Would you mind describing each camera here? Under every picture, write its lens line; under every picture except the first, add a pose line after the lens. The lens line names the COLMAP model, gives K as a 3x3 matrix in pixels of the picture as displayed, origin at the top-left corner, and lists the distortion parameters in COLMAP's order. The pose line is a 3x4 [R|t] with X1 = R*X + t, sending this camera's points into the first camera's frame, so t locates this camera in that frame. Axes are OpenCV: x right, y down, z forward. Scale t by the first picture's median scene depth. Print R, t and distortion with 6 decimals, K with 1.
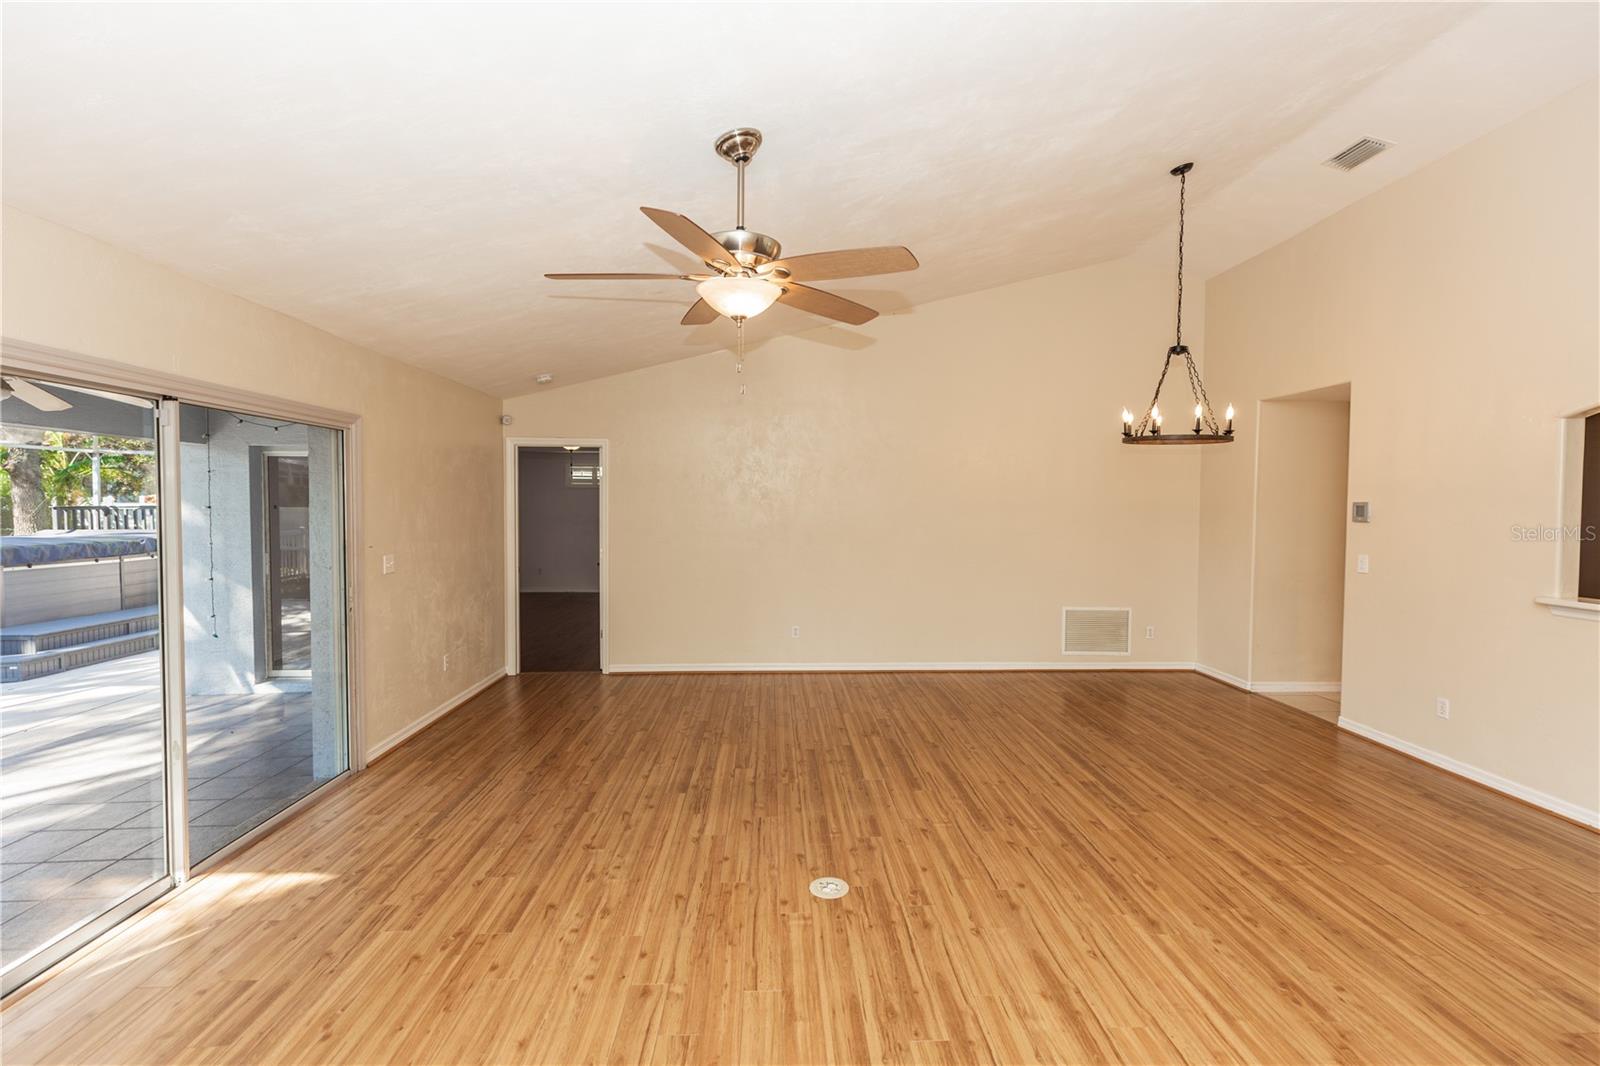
lens RADIAL K [[725.7, 0, 812.3], [0, 725.7, 528.0], [0, 0, 1]] dist [0.001707, -0.000403]
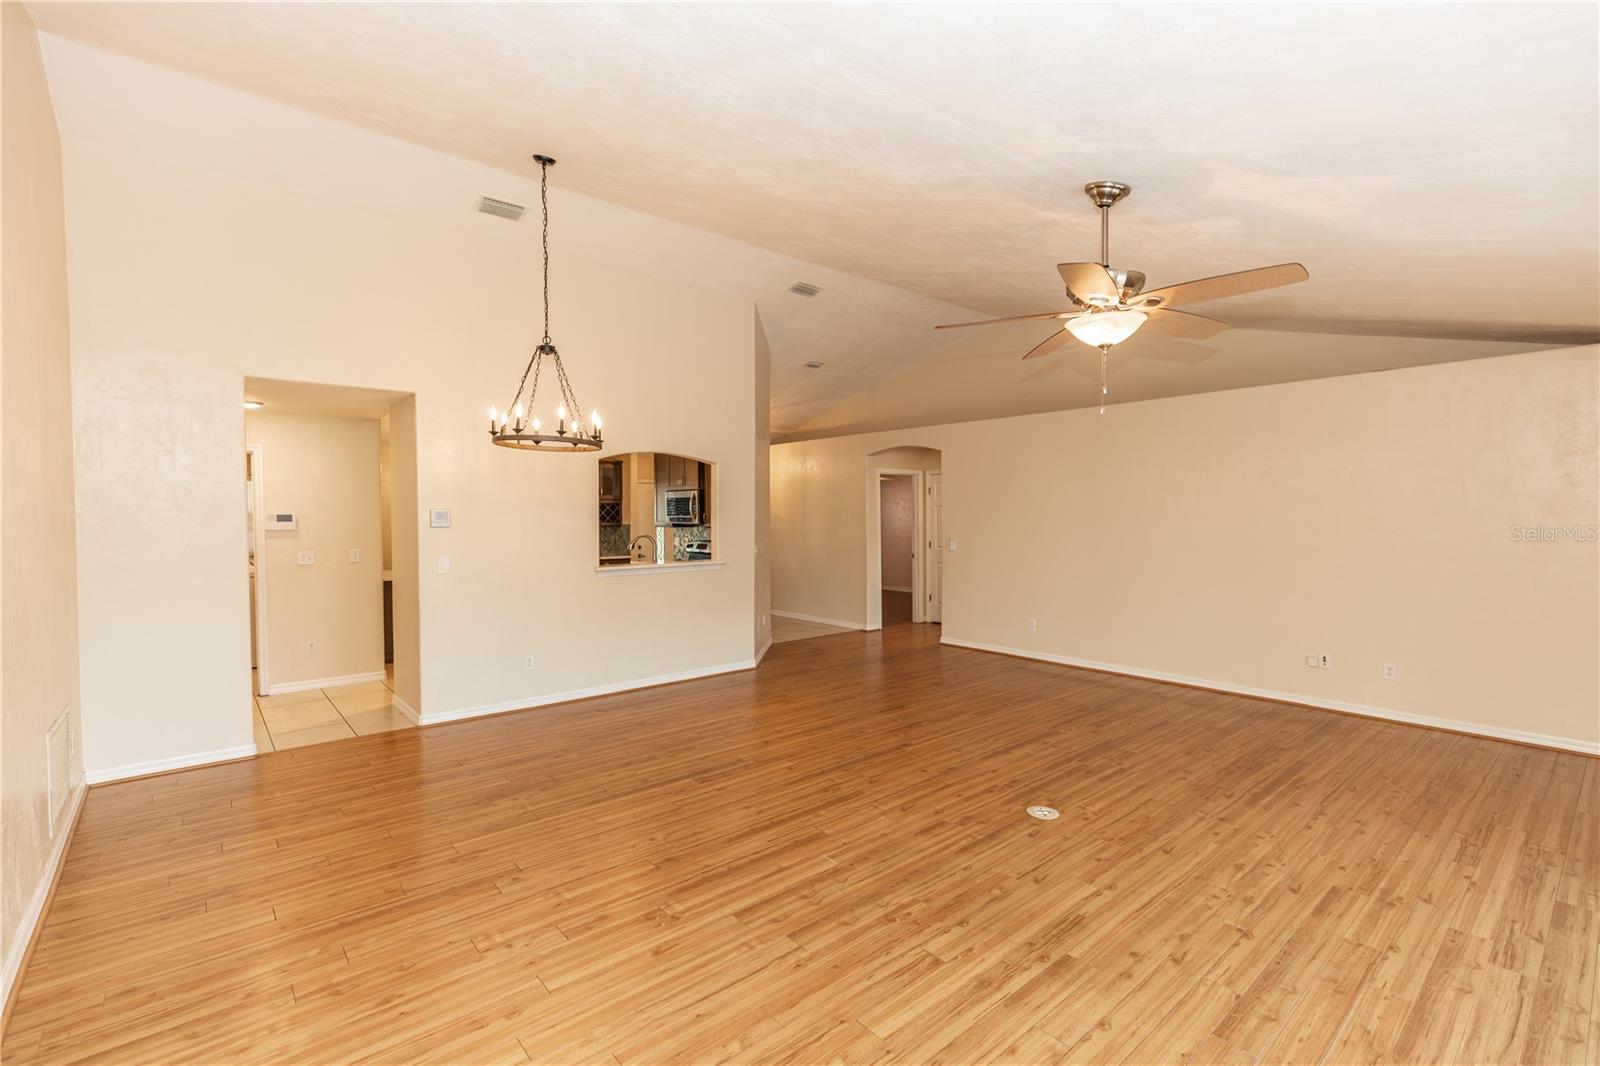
lens RADIAL K [[725.7, 0, 812.3], [0, 725.7, 528.0], [0, 0, 1]] dist [0.001707, -0.000403]
pose [[-0.617191, -0.021449, 0.786521, -0.621409], [0.025883, 0.998534, 0.047542, -0.057417], [-0.786387, 0.049700, -0.615731, 1.810526]]
